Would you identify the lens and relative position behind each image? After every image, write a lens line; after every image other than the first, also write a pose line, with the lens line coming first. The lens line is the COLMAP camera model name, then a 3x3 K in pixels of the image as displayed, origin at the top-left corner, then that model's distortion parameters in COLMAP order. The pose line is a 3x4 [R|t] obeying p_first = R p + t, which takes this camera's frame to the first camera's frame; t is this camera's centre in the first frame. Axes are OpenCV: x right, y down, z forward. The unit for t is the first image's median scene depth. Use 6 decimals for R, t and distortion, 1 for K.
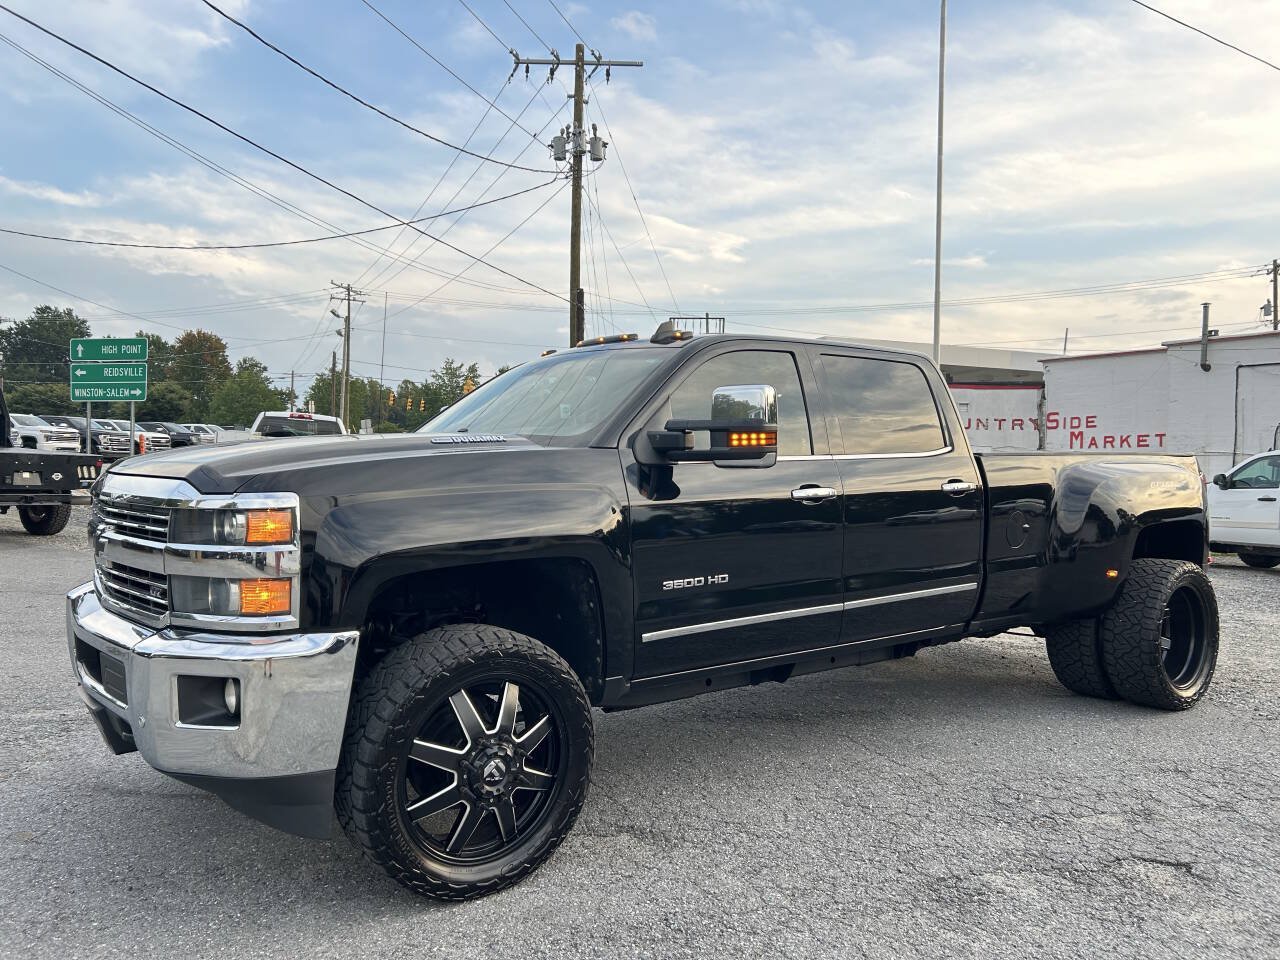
lens RADIAL K [[968.4, 0, 632.5], [0, 968.4, 471.1], [0, 0, 1]] dist [0.042604, -0.046907]
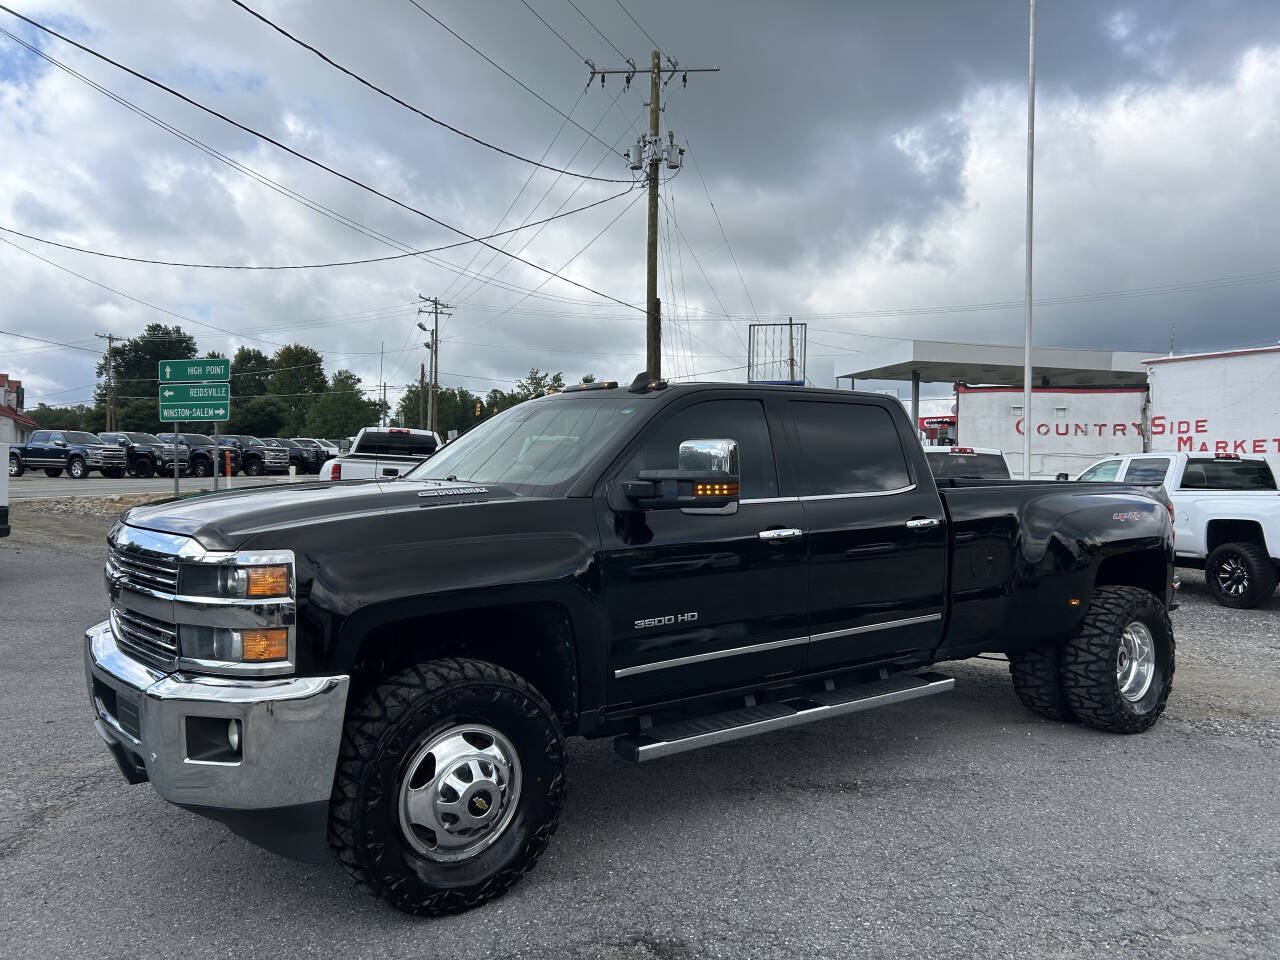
lens RADIAL K [[968.4, 0, 637.2], [0, 968.4, 492.2], [0, 0, 1]] dist [0.042604, -0.046907]
pose [[0.996302, -0.006623, -0.085670, 0.034168], [0.008011, 0.999842, 0.015871, -0.012621], [0.085551, -0.016499, 0.996197, -0.017151]]
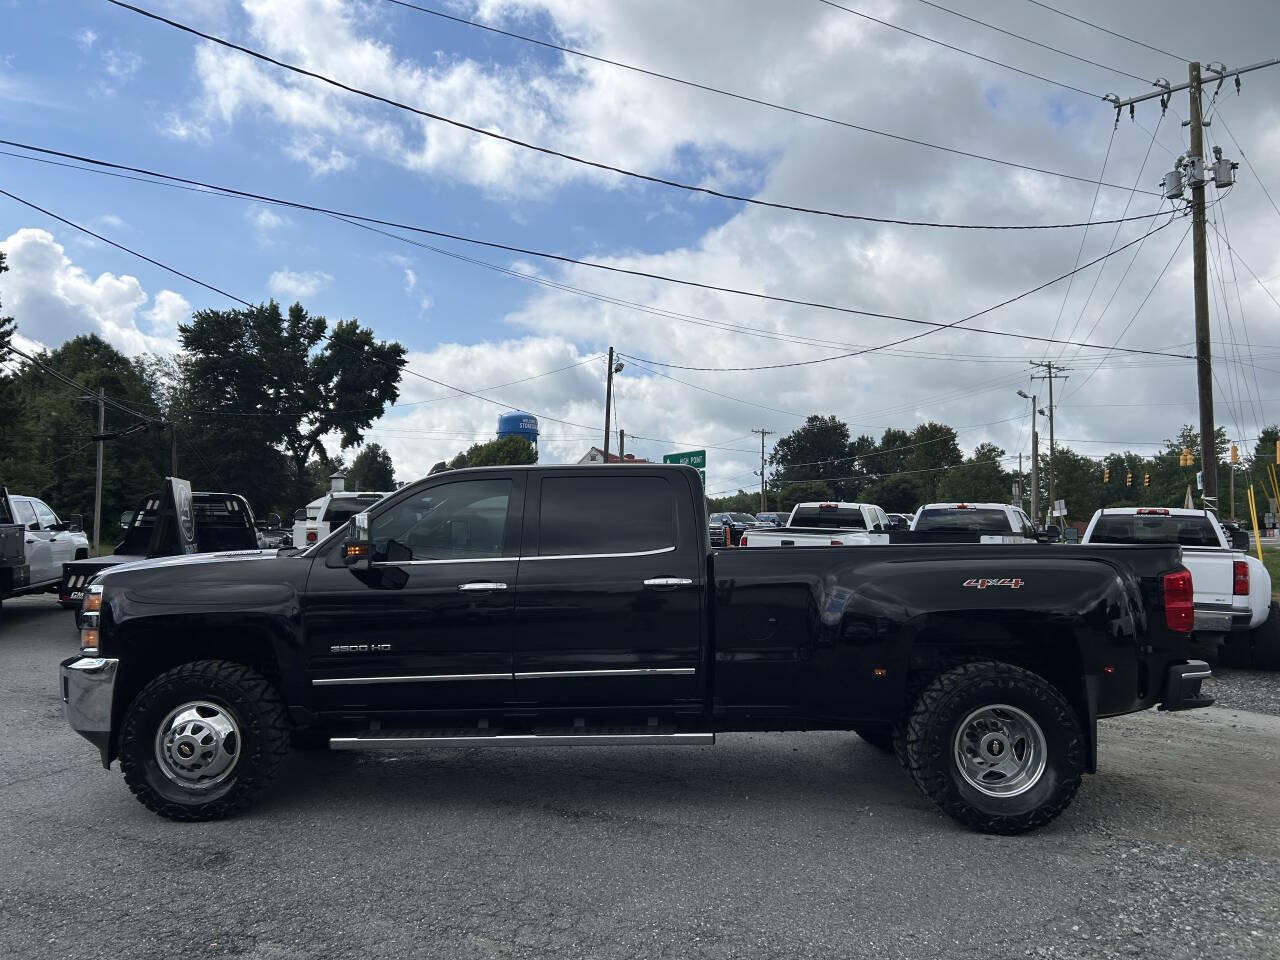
lens RADIAL K [[968.4, 0, 635.9], [0, 968.4, 496.9], [0, 0, 1]] dist [0.042604, -0.046907]
pose [[0.730466, -0.051241, -0.681024, 0.393657], [0.011718, 0.997975, -0.062520, -0.004782], [0.682849, 0.037688, 0.729587, 0.061042]]
